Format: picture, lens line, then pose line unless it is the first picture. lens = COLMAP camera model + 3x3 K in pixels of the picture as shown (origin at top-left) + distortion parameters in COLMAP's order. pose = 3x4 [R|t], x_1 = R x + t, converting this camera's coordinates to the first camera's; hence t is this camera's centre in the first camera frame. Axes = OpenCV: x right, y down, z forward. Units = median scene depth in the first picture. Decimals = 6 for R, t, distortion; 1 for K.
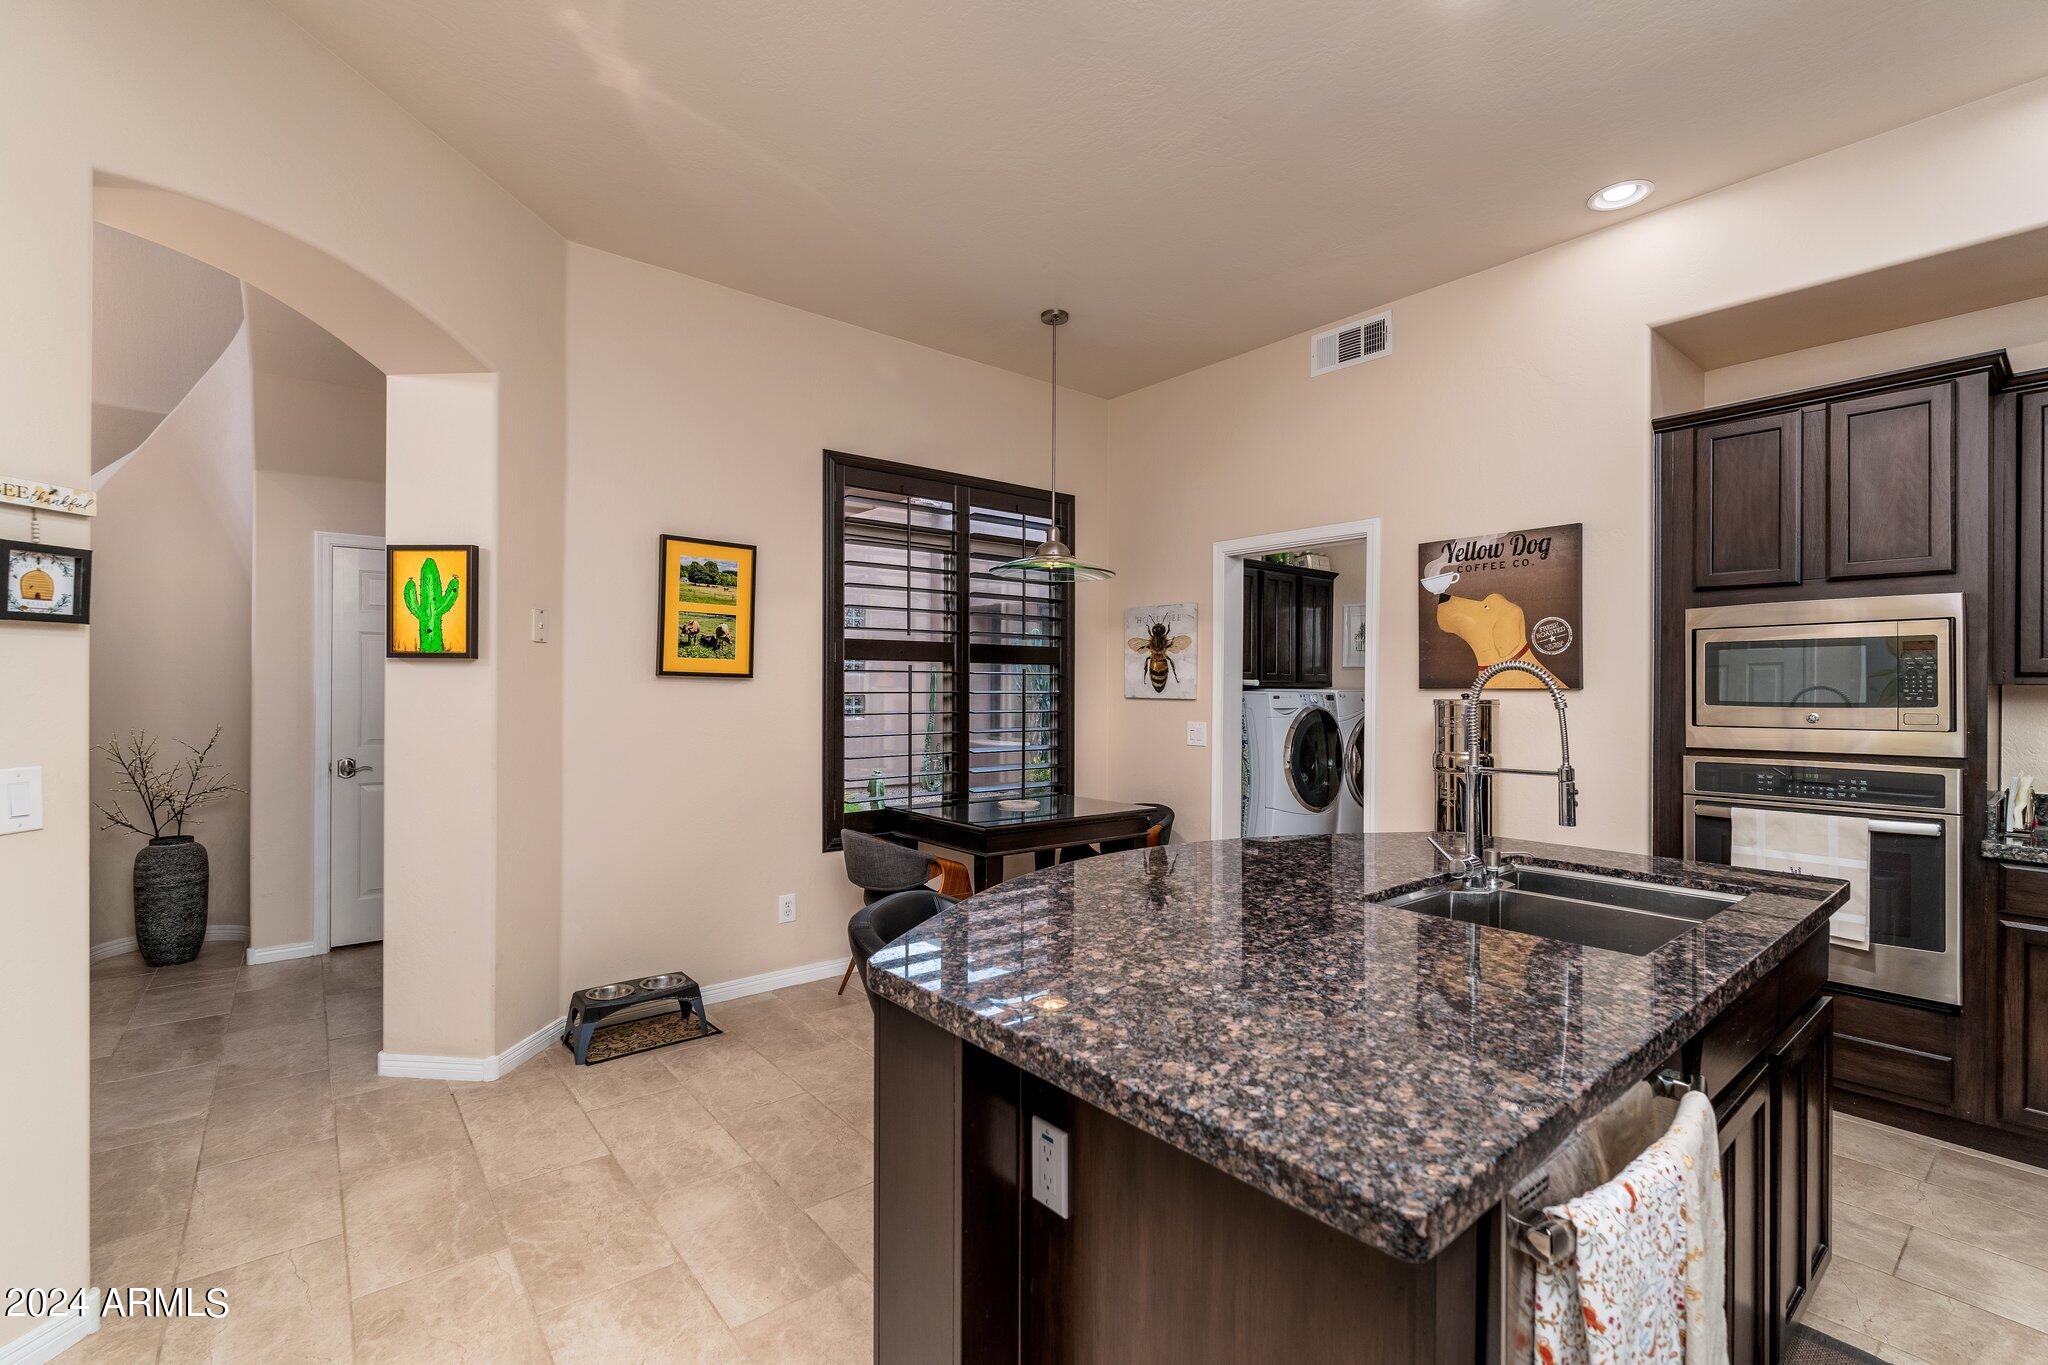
lens RADIAL K [[901.2, 0, 1010.2], [0, 901.2, 688.0], [0, 0, 1]] dist [-0.007685, 0.001371]
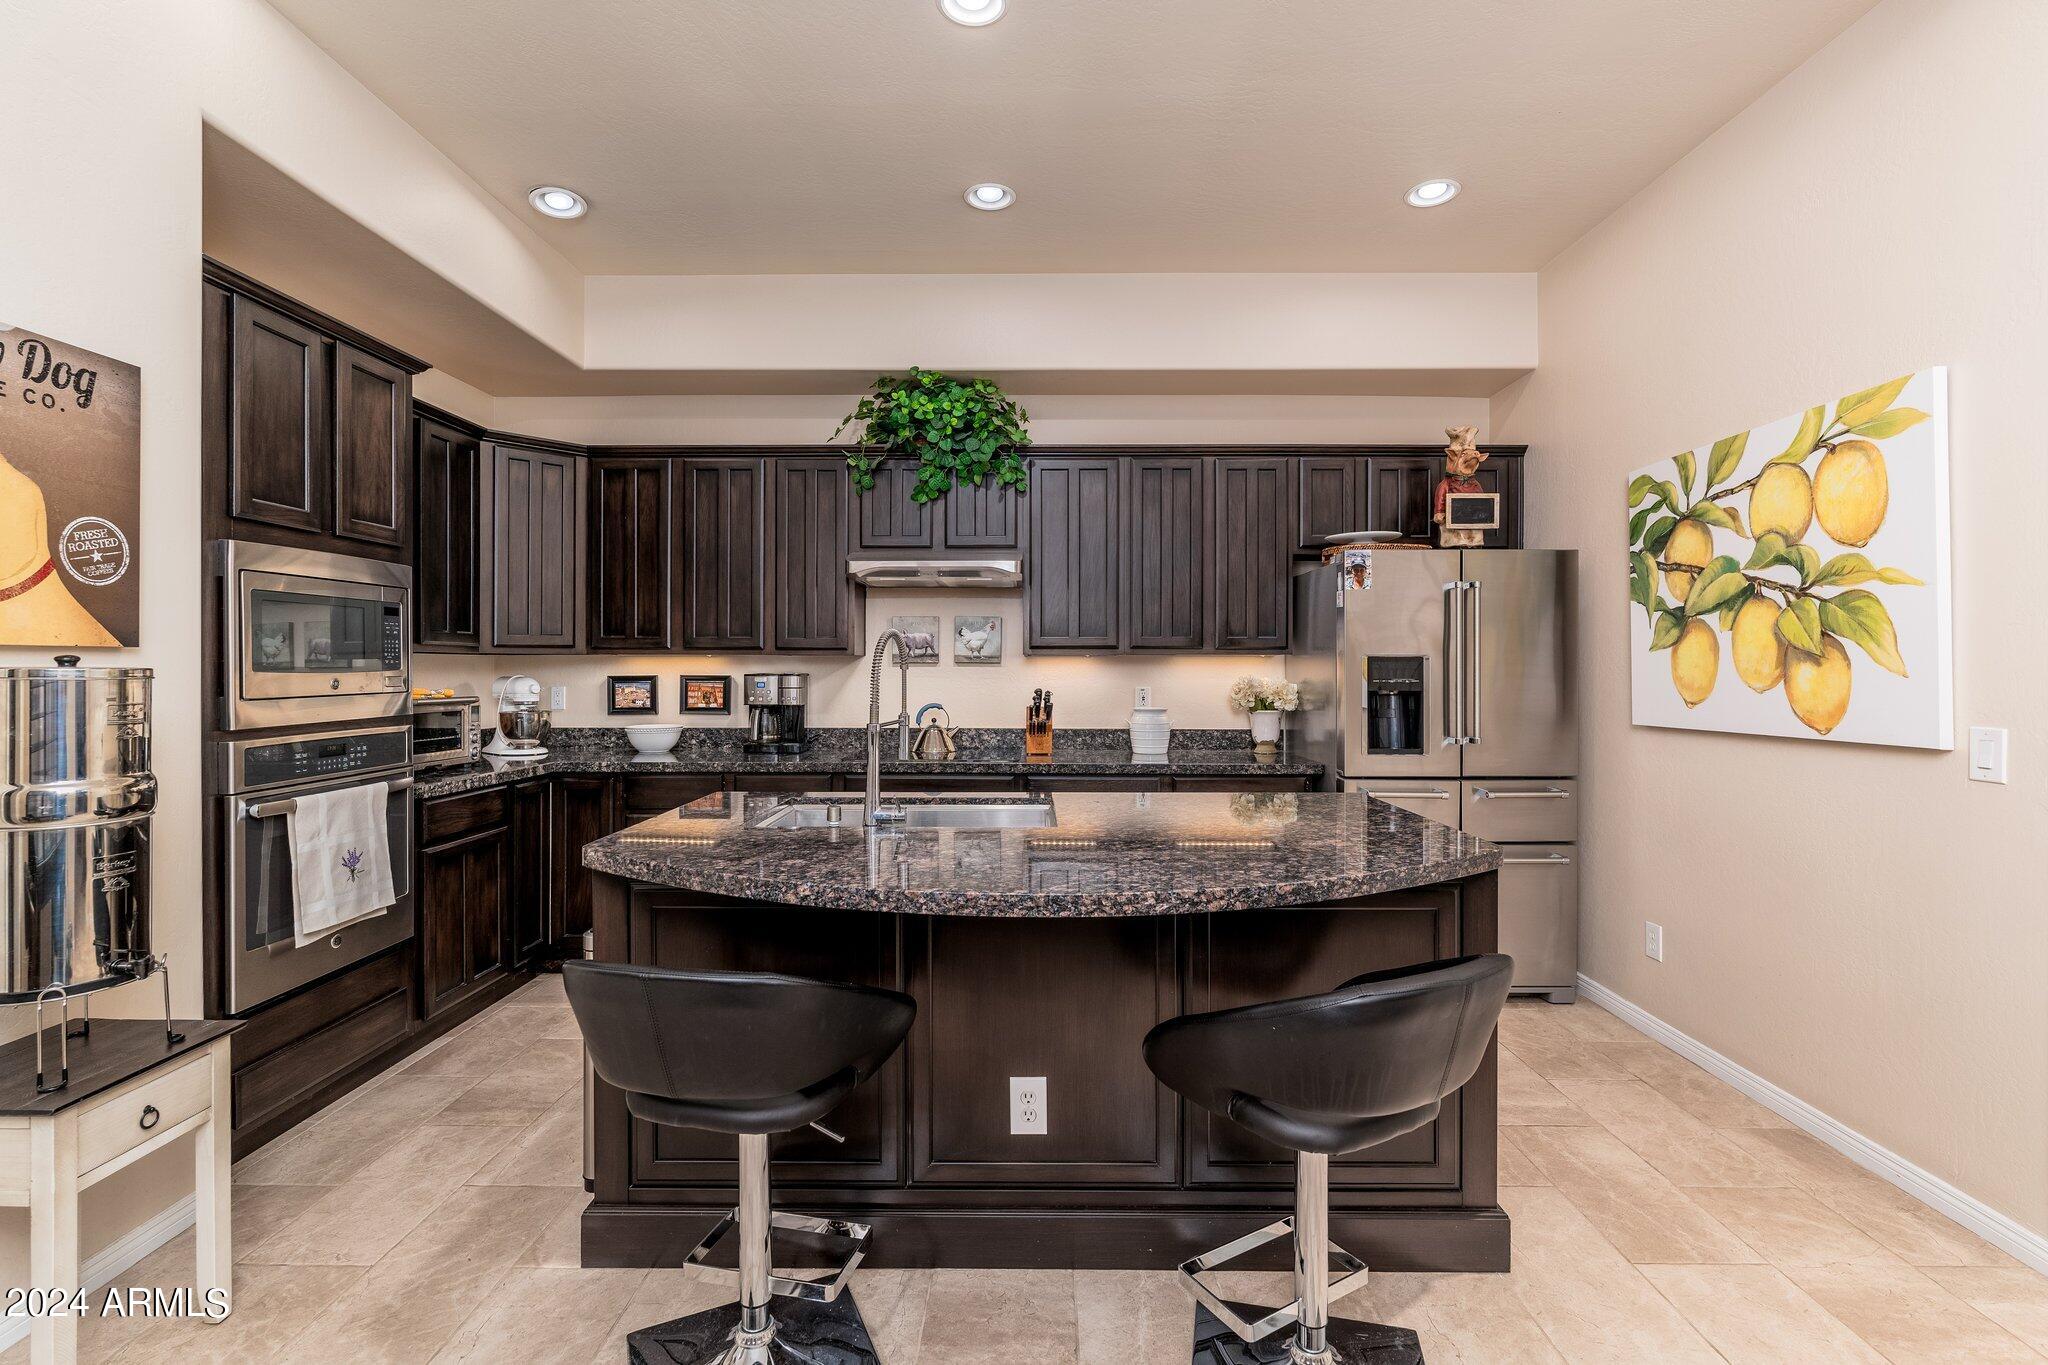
lens RADIAL K [[901.2, 0, 1028.1], [0, 901.2, 663.5], [0, 0, 1]] dist [-0.007685, 0.001371]
pose [[-0.772805, -0.003895, 0.634632, -0.203898], [-0.005491, 0.999985, -0.000549, 0.008888], [-0.634620, -0.003909, -0.772815, 1.137031]]
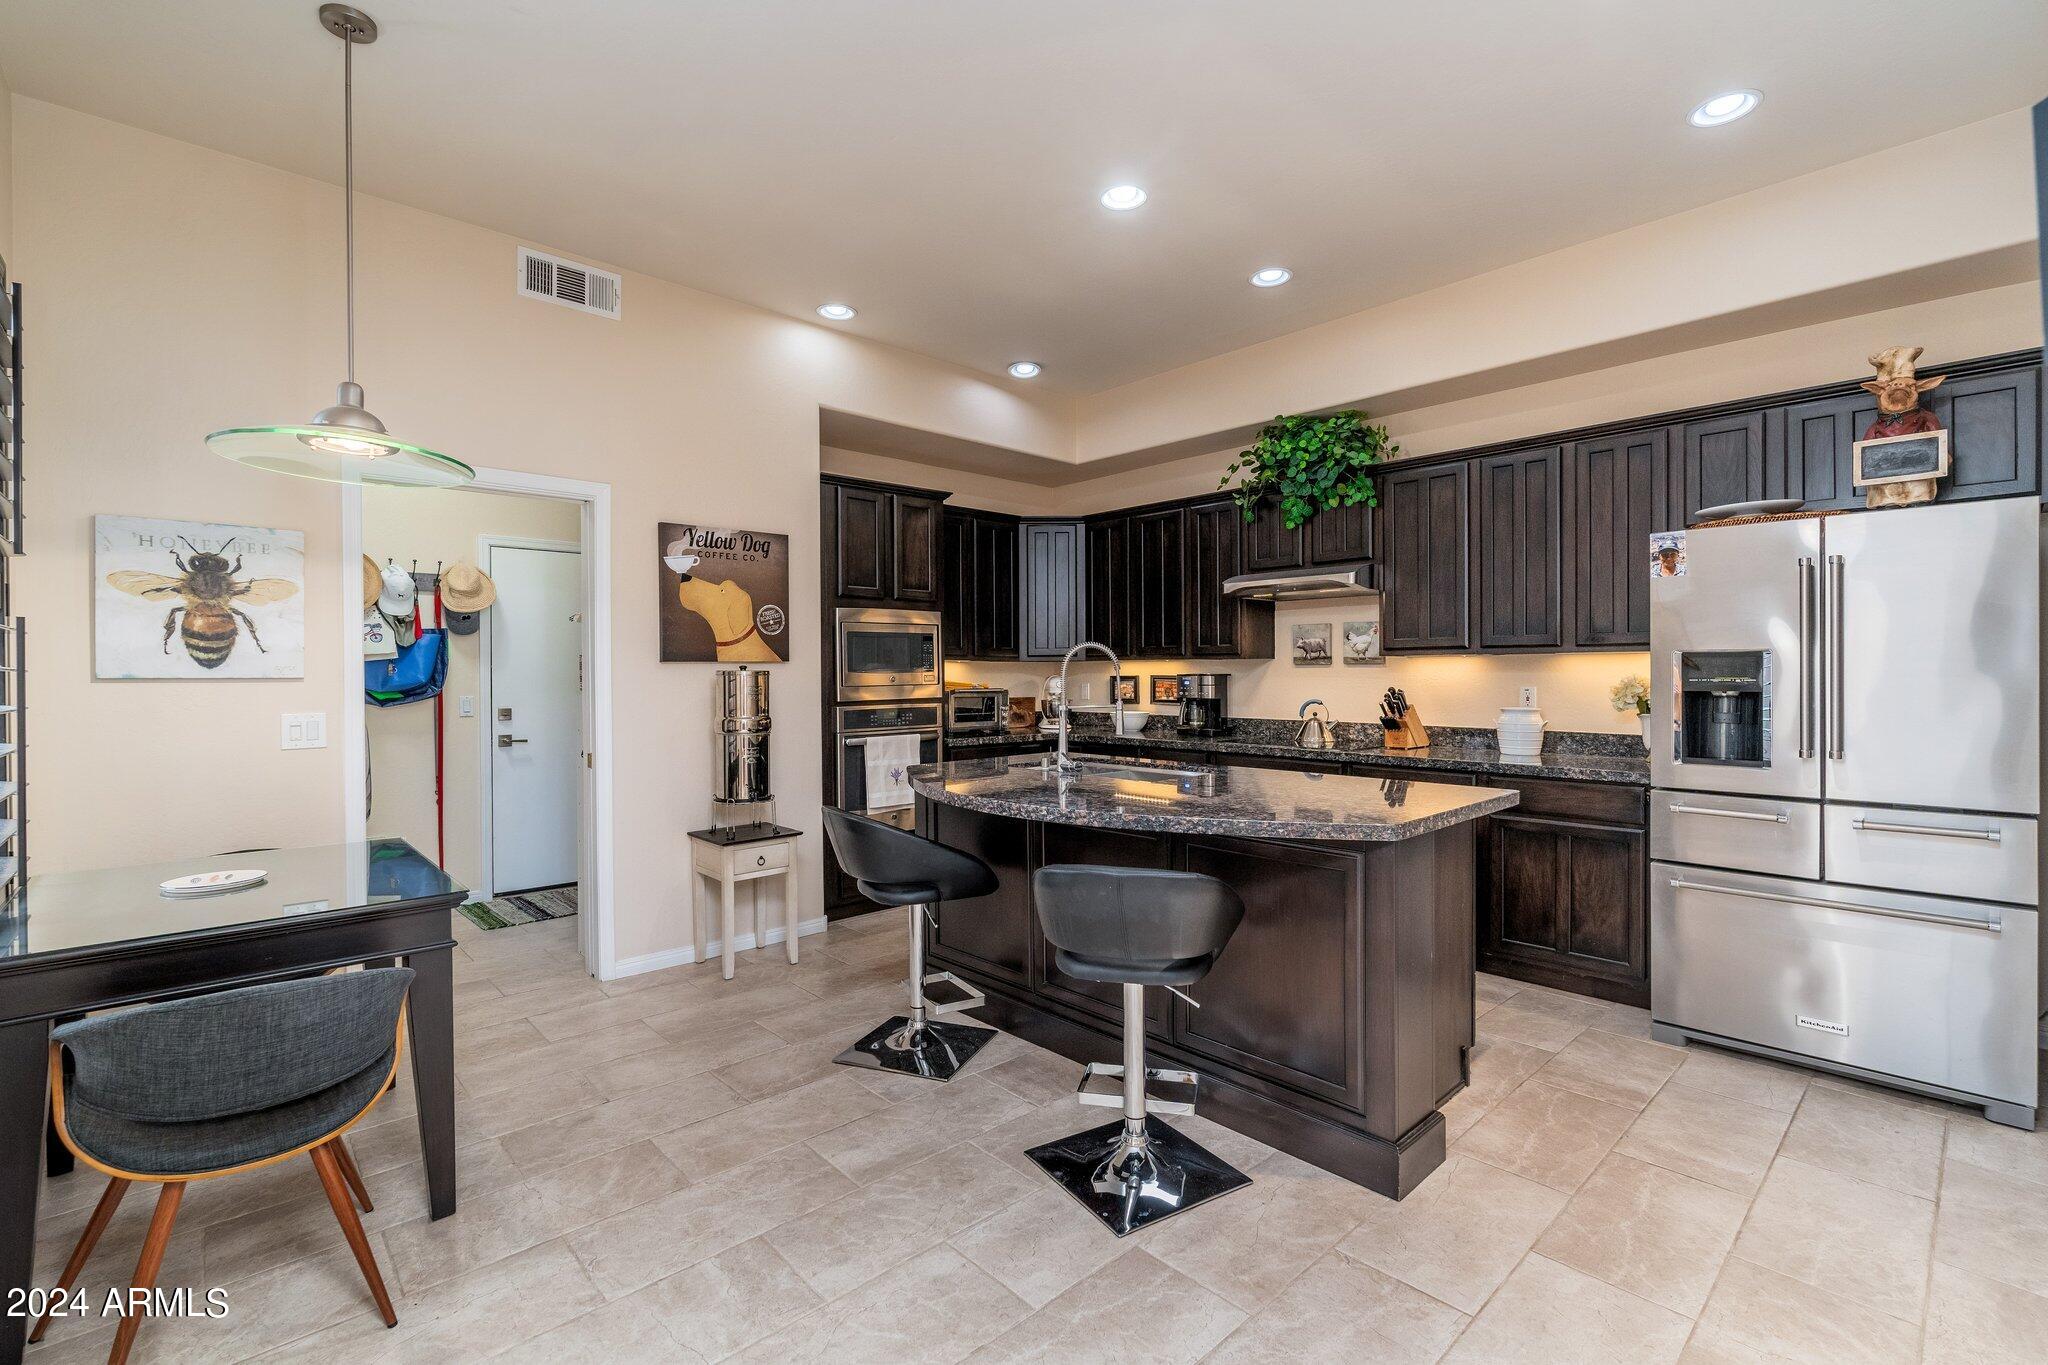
lens RADIAL K [[901.2, 0, 1057.2], [0, 901.2, 672.0], [0, 0, 1]] dist [-0.007685, 0.001371]
pose [[-0.092658, -0.006046, 0.995680, -0.746286], [0.004140, 0.999971, 0.006457, 0.009464], [-0.995689, 0.004720, -0.092630, 0.767676]]
